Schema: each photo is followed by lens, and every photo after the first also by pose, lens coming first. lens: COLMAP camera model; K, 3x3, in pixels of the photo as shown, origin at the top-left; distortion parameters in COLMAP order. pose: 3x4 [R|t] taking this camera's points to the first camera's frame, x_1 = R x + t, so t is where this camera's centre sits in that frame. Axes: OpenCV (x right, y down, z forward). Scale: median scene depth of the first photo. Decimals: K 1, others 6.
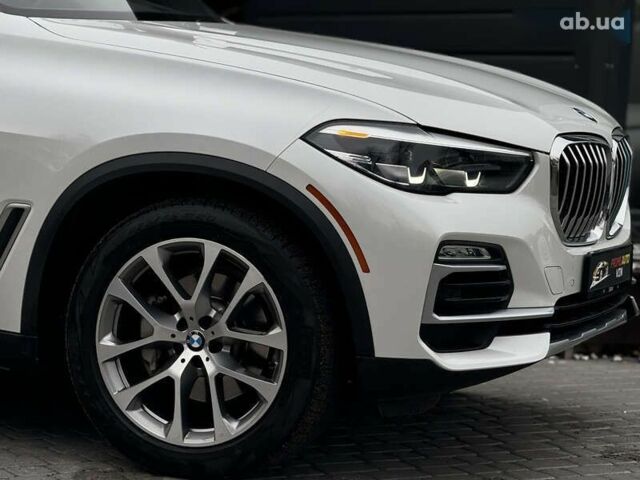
lens RADIAL K [[2214.3, 0, 320.0], [0, 2214.3, 240.0], [0, 0, 1]] dist [0.277400, -0.385177]
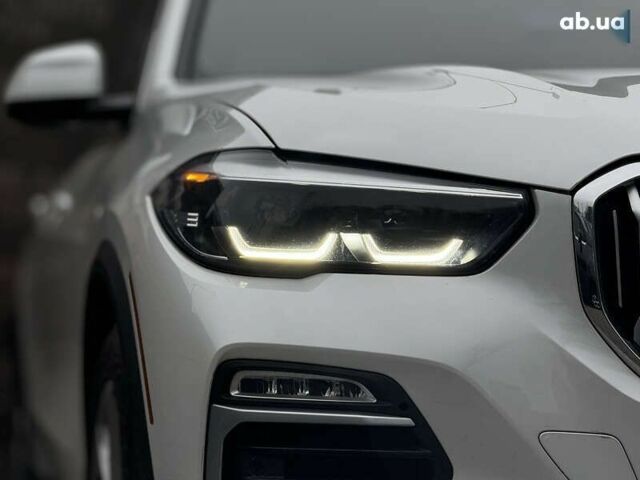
lens RADIAL K [[2214.3, 0, 320.0], [0, 2214.3, 240.0], [0, 0, 1]] dist [0.277400, -0.385177]
pose [[0.481906, -0.061251, -0.874080, 0.511175], [-0.053002, 0.993689, -0.098855, 0.022173], [0.874619, 0.093967, 0.475618, 0.748949]]
